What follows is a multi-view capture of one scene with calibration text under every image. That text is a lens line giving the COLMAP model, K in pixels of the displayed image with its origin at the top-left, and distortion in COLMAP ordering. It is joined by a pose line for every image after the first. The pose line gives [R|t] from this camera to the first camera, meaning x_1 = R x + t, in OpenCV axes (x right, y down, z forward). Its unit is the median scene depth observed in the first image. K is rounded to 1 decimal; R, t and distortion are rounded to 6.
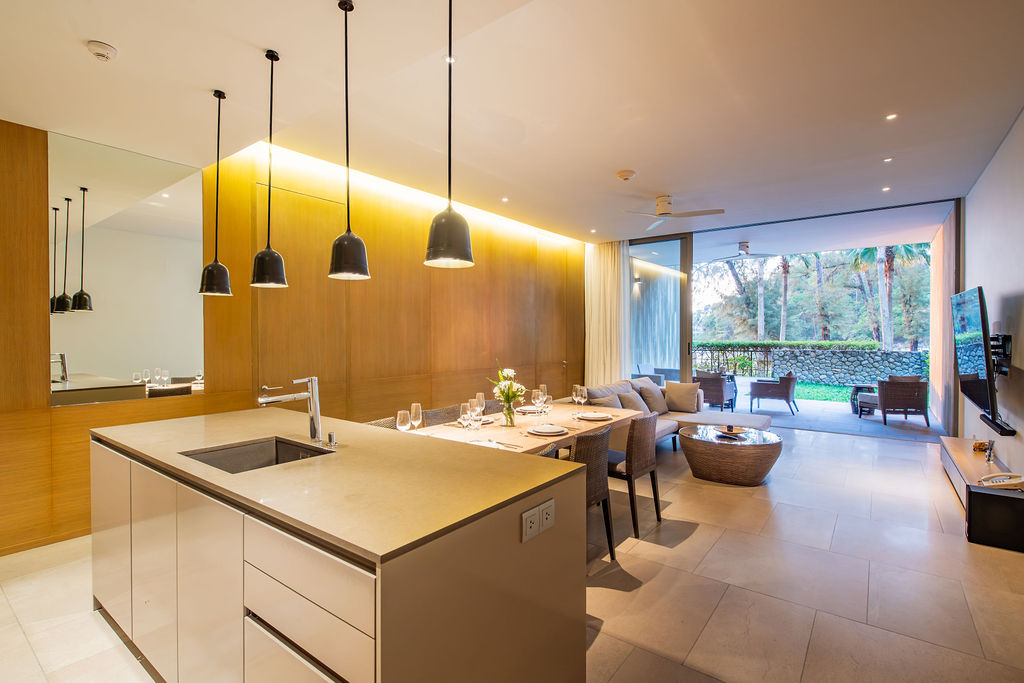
lens RADIAL K [[481.4, 0, 512.0], [0, 481.4, 341.5], [0, 0, 1]] dist [-0.032844, -0.000135]
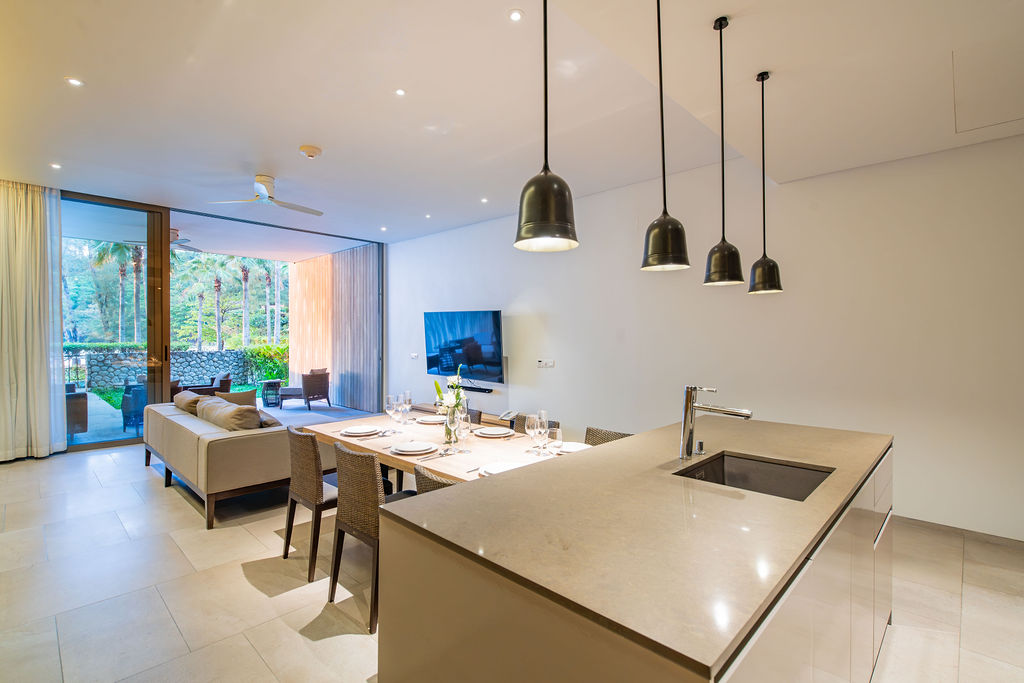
lens RADIAL K [[481.4, 0, 512.0], [0, 481.4, 341.5], [0, 0, 1]] dist [-0.032844, -0.000135]
pose [[0.123120, -0.012143, 0.992317, -0.188466], [0.015842, 0.999822, 0.010269, -0.001205], [-0.992265, 0.014456, 0.123291, 0.191180]]
